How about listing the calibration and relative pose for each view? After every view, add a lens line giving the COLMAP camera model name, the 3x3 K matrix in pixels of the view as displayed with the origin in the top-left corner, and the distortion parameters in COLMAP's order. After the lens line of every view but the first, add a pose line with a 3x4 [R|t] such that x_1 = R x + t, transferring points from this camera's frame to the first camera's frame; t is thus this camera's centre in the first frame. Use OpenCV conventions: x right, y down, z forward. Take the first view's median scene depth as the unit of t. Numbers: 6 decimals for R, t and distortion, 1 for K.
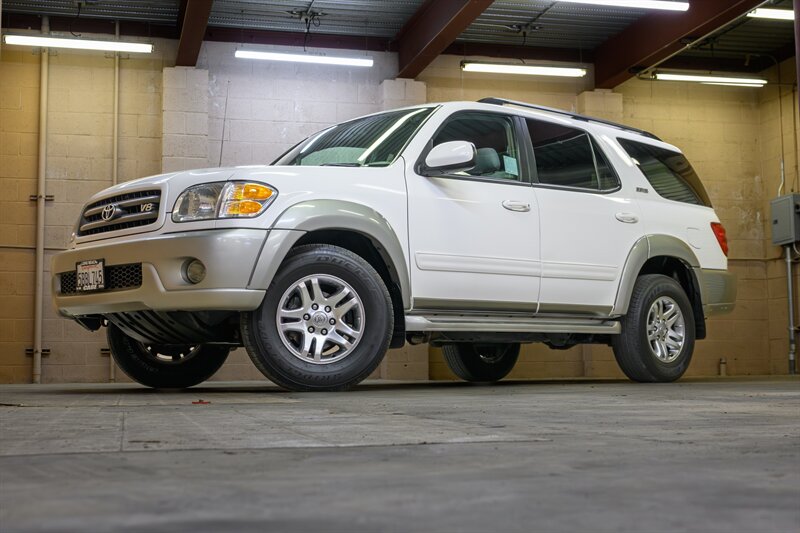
lens RADIAL K [[1082.6, 0, 400.0], [0, 1082.6, 266.5], [0, 0, 1]] dist [-0.023491, -0.019612]
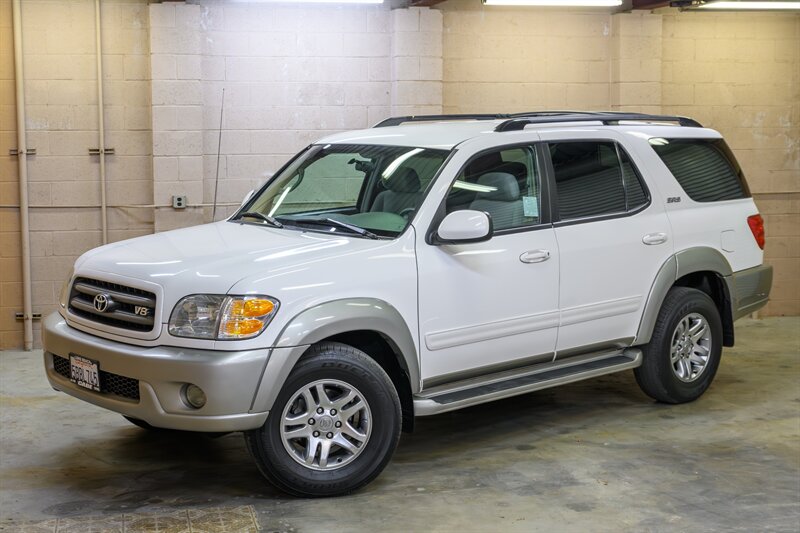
lens RADIAL K [[1177.0, 0, 400.0], [0, 1177.0, 266.5], [0, 0, 1]] dist [0.007947, 0.006727]
pose [[0.999895, 0.008732, -0.011579, 0.002704], [-0.006162, 0.978567, 0.205838, -0.233995], [0.013128, -0.205745, 0.978517, 0.002188]]
